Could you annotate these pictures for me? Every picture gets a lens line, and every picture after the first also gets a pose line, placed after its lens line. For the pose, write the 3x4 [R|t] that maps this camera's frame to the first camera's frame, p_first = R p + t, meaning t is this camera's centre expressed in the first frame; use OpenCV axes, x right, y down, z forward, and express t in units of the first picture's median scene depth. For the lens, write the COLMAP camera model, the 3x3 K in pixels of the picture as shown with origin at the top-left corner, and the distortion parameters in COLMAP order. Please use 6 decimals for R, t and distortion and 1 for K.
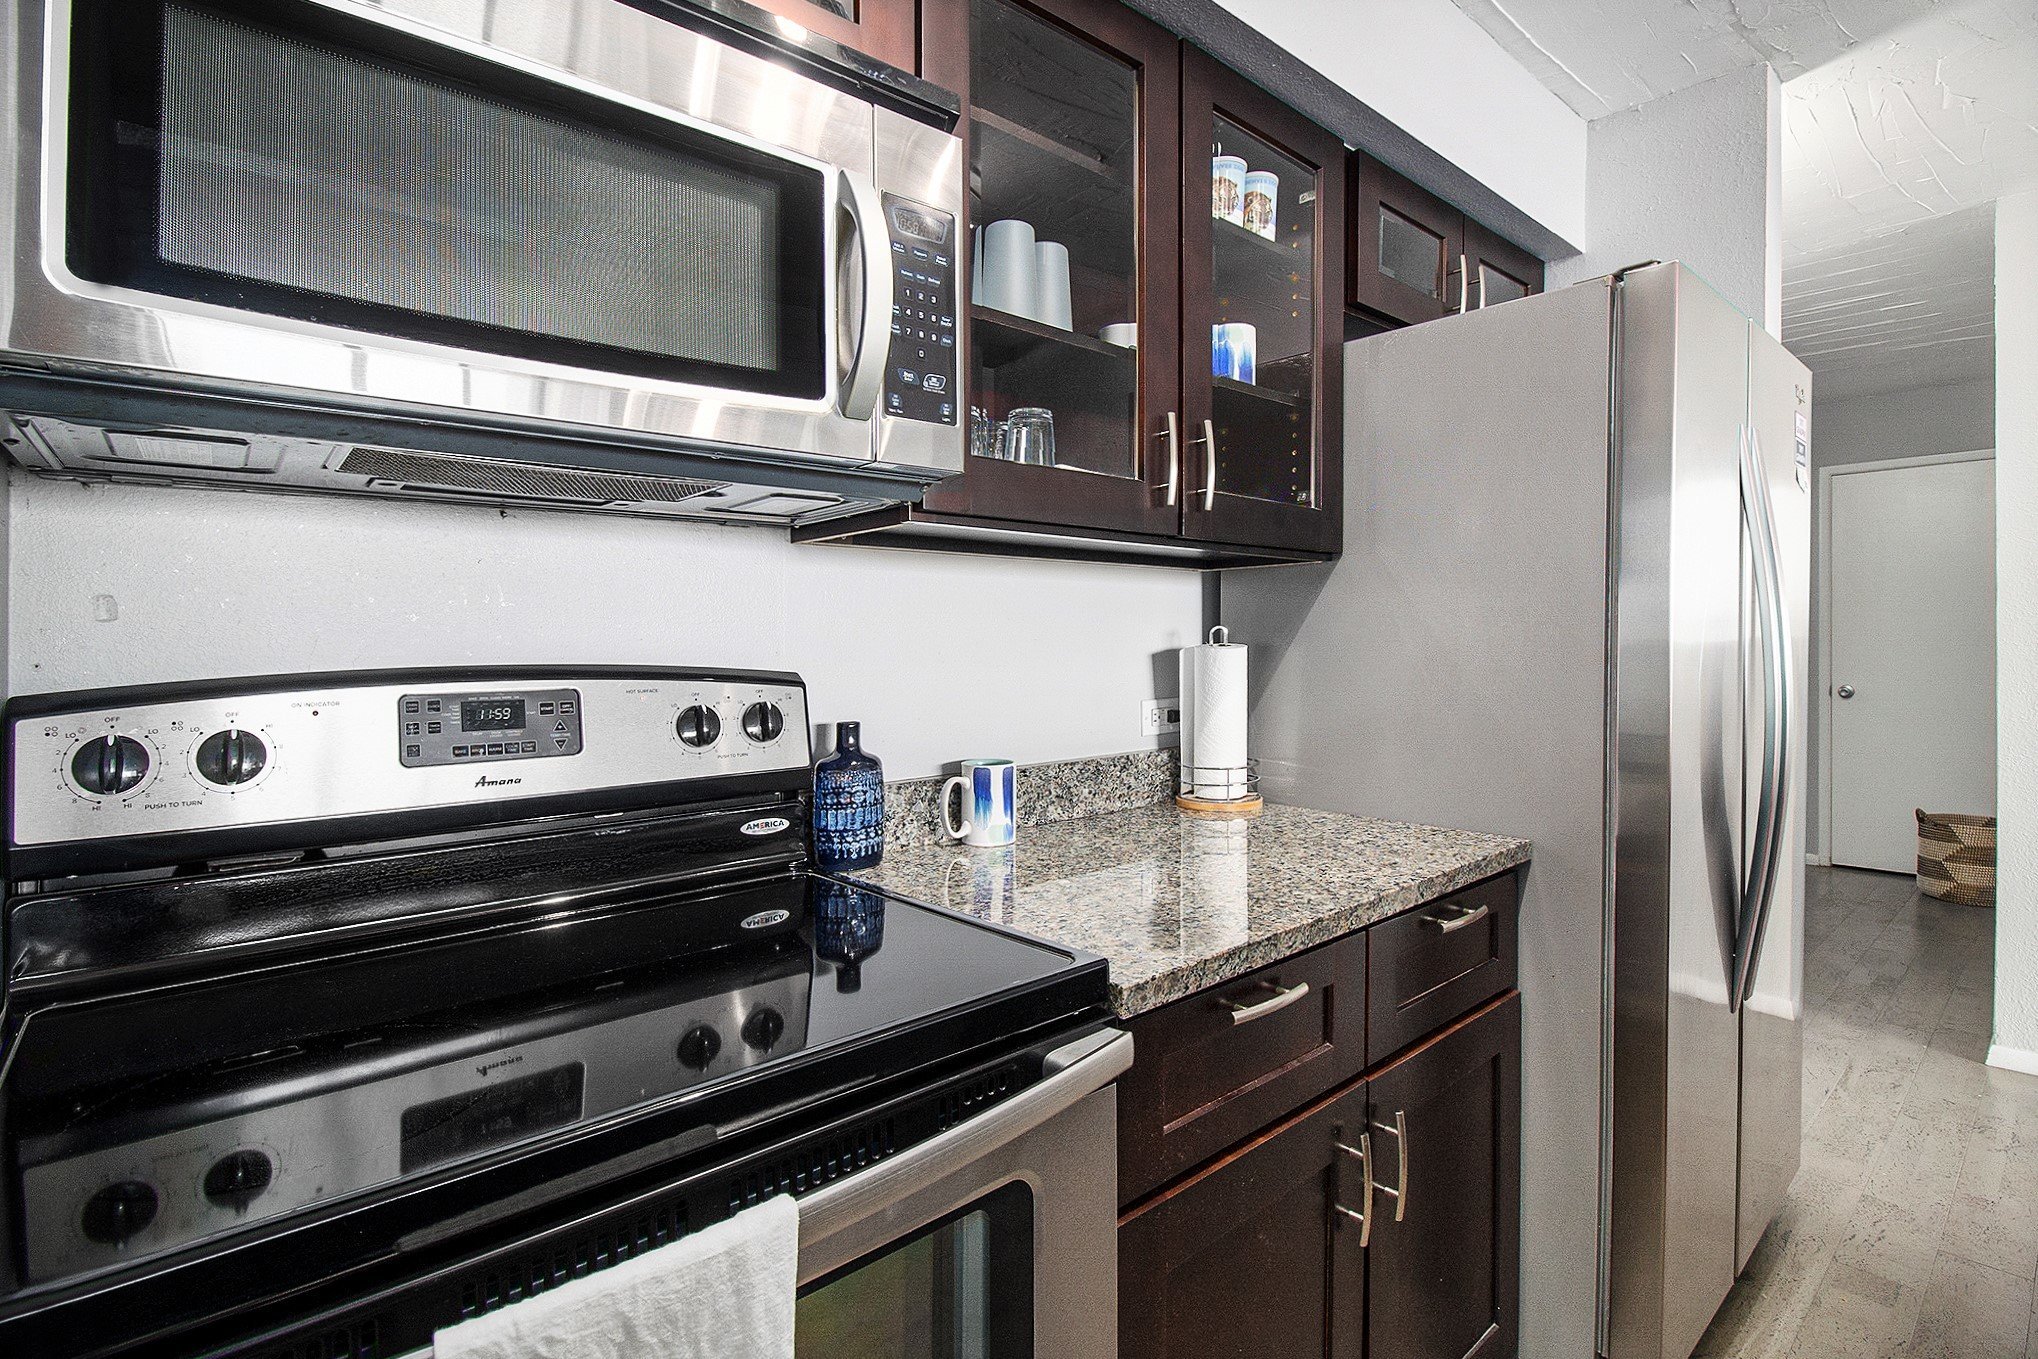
lens RADIAL K [[956.8, 0, 1022.2], [0, 956.8, 648.2], [0, 0, 1]] dist [0.021346, -0.035915]
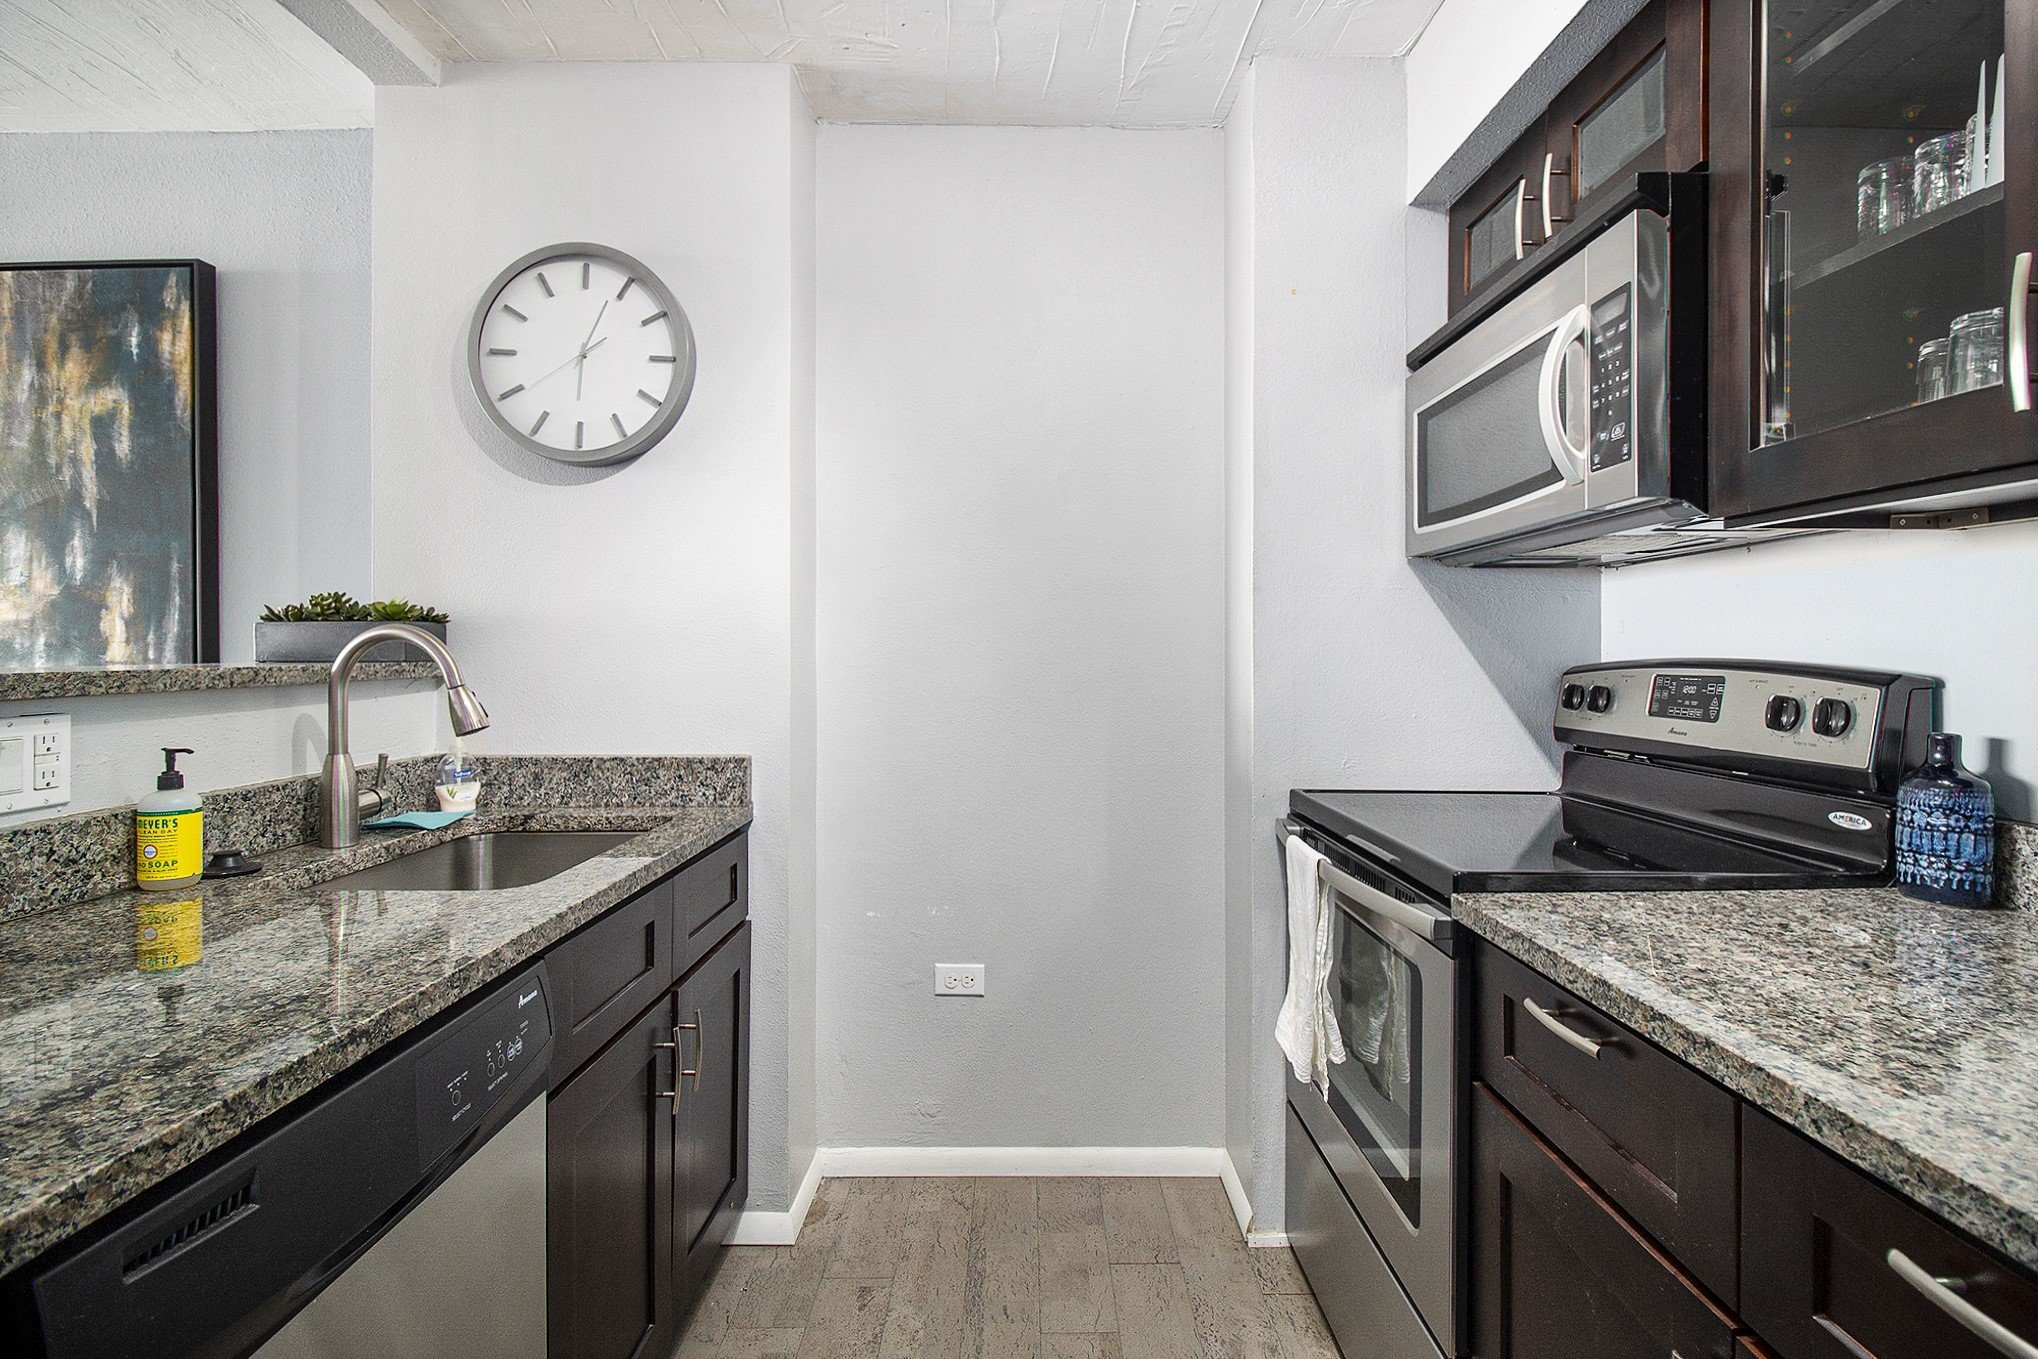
lens RADIAL K [[890.9, 0, 1026.4], [0, 890.9, 656.8], [0, 0, 1]] dist [0.036394, -0.027202]
pose [[-0.656322, 0.013139, -0.754366, 1.190000], [0.003829, 0.999893, 0.014083, -0.008177], [0.754471, 0.006354, -0.656303, 1.109345]]
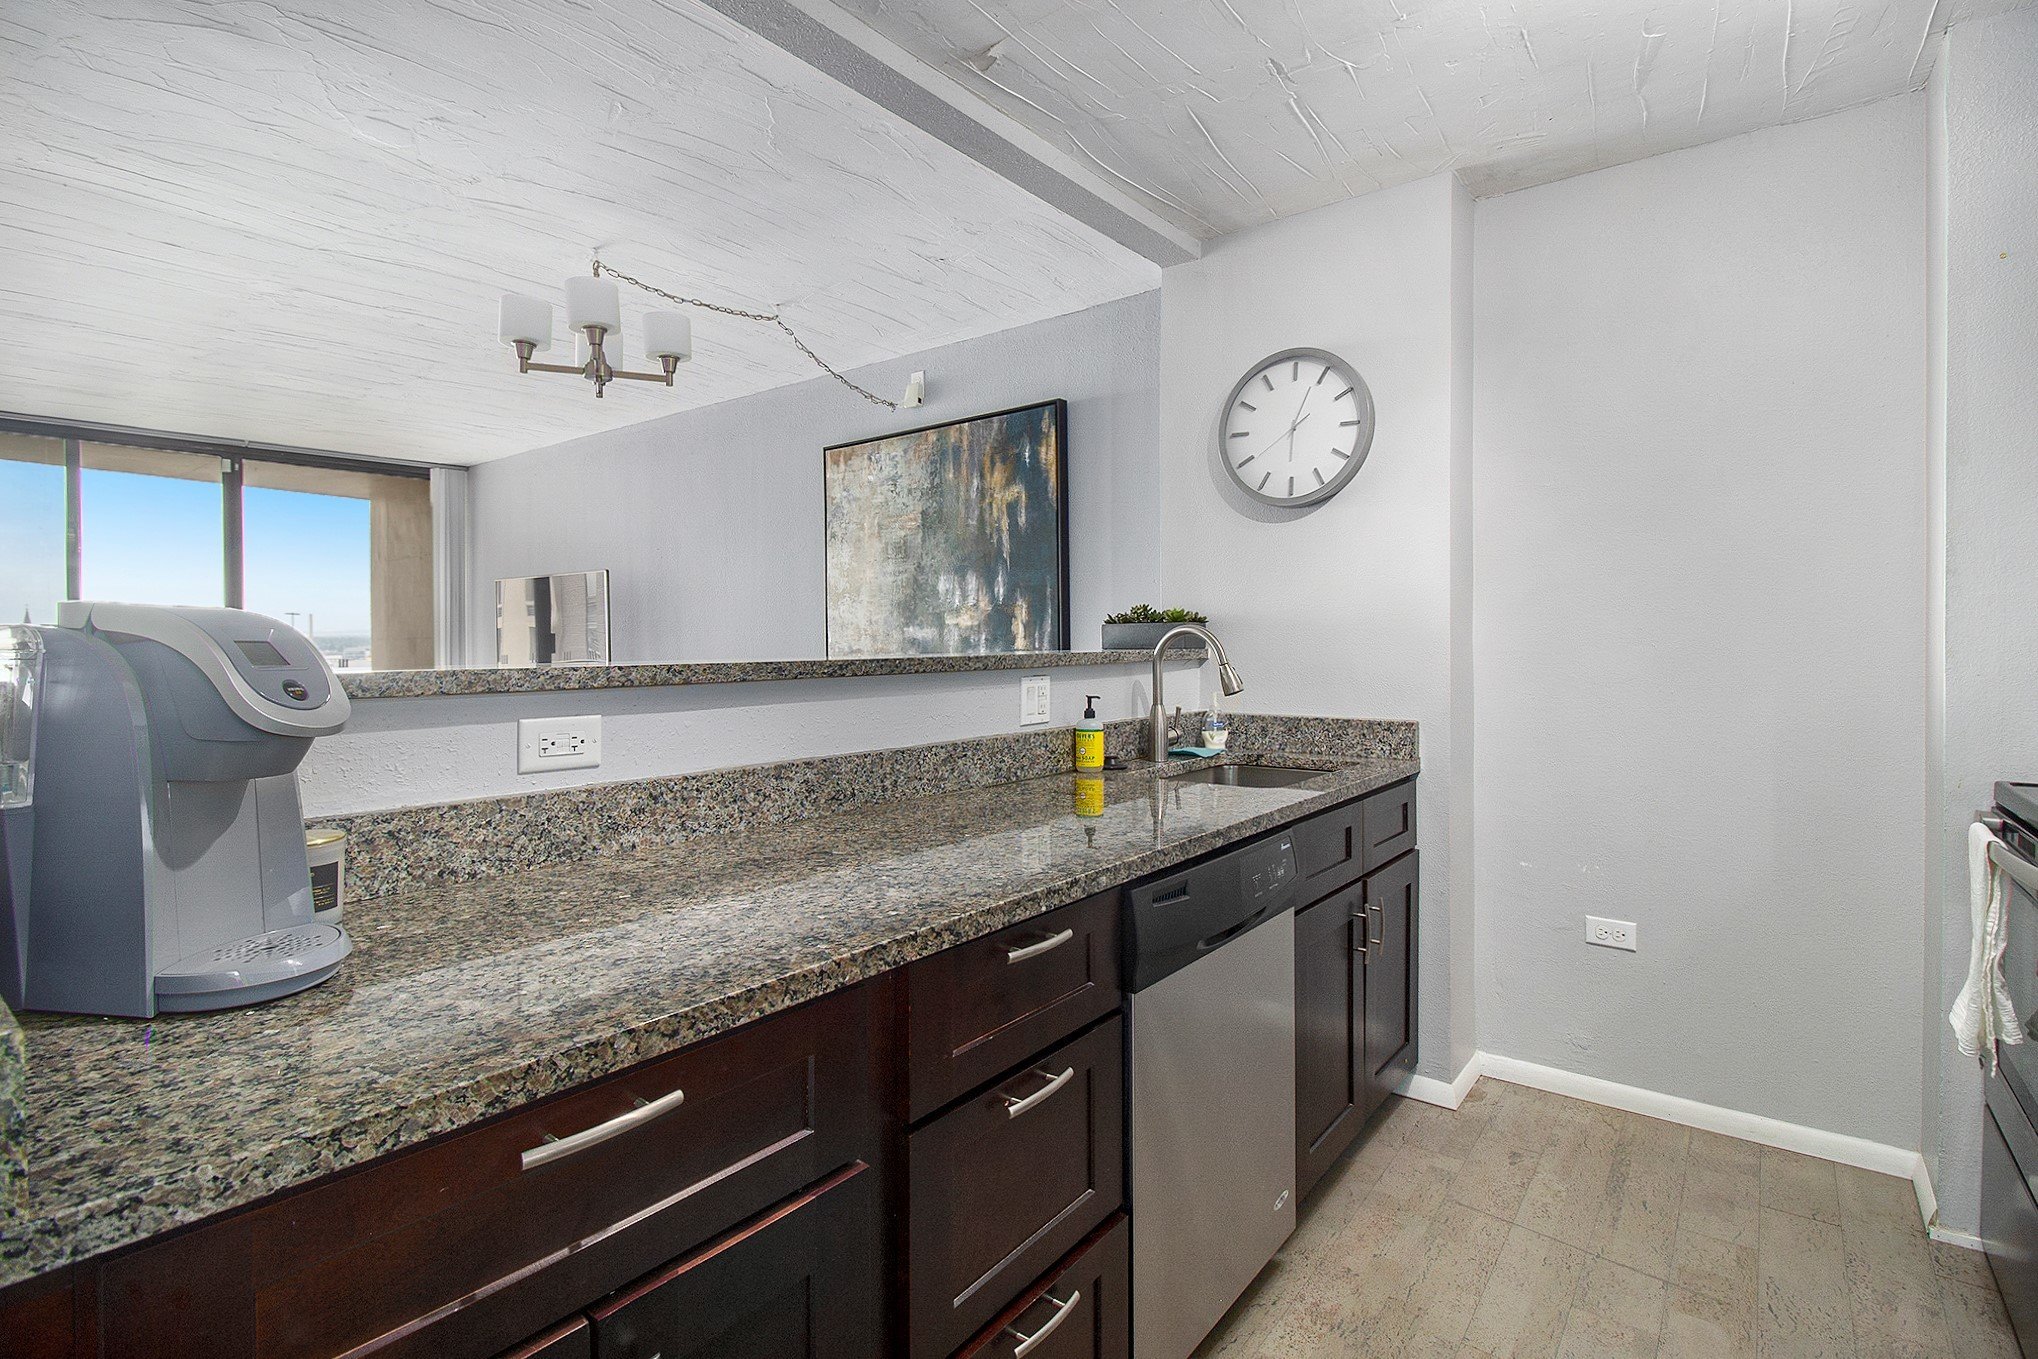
lens RADIAL K [[956.8, 0, 1022.2], [0, 956.8, 648.2], [0, 0, 1]] dist [0.021346, -0.035915]
pose [[-0.984542, 0.013107, -0.174658, 1.572237], [0.012136, 0.999904, 0.006627, -0.005923], [0.174728, 0.004405, -0.984607, 1.676537]]
